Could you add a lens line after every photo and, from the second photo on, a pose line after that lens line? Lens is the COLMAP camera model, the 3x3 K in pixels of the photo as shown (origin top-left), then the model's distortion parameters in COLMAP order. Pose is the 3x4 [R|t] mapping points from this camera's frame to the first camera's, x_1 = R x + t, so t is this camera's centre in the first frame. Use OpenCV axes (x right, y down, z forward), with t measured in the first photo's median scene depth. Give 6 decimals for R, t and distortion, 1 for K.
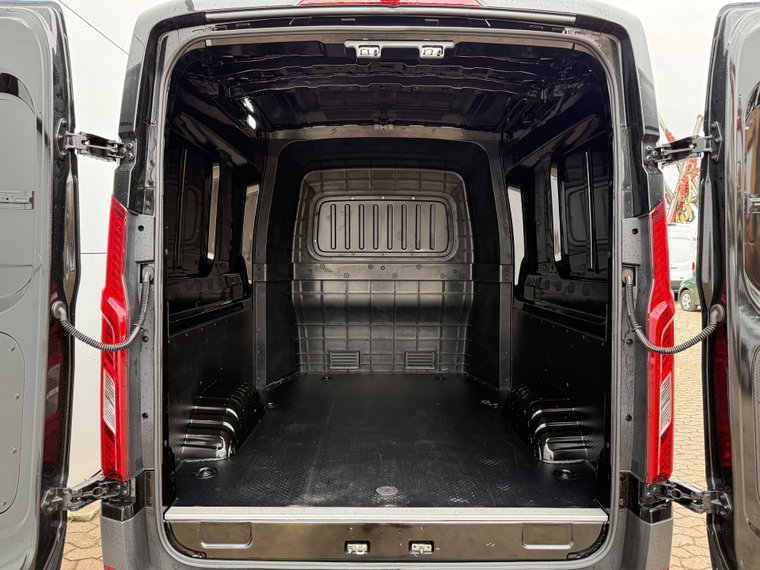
lens RADIAL K [[531.0, 0, 380.0], [0, 531.0, 283.2], [0, 0, 1]] dist [0.016484, -0.015248]
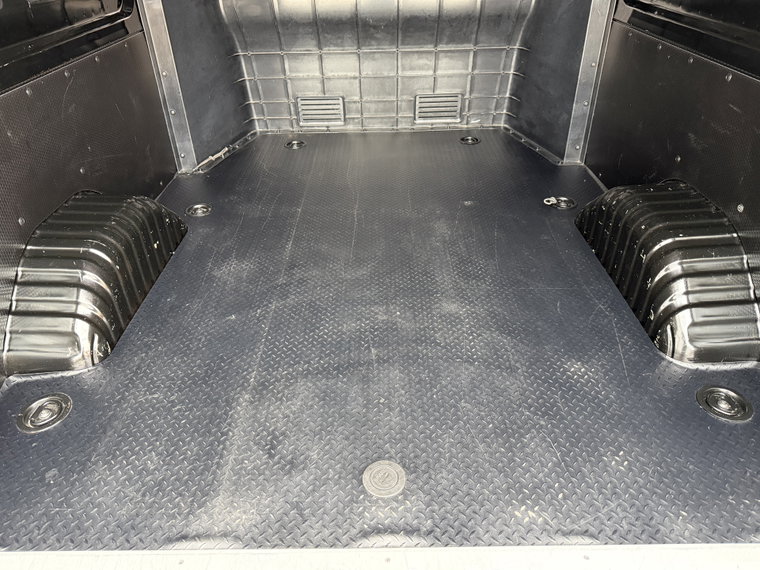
lens RADIAL K [[531.0, 0, 379.7], [0, 531.0, 287.8], [0, 0, 1]] dist [0.016484, -0.015248]
pose [[0.999708, -0.018807, -0.015154, 0.010257], [0.023978, 0.848156, 0.529203, -0.014603], [0.002900, -0.529412, 0.848360, 0.342613]]
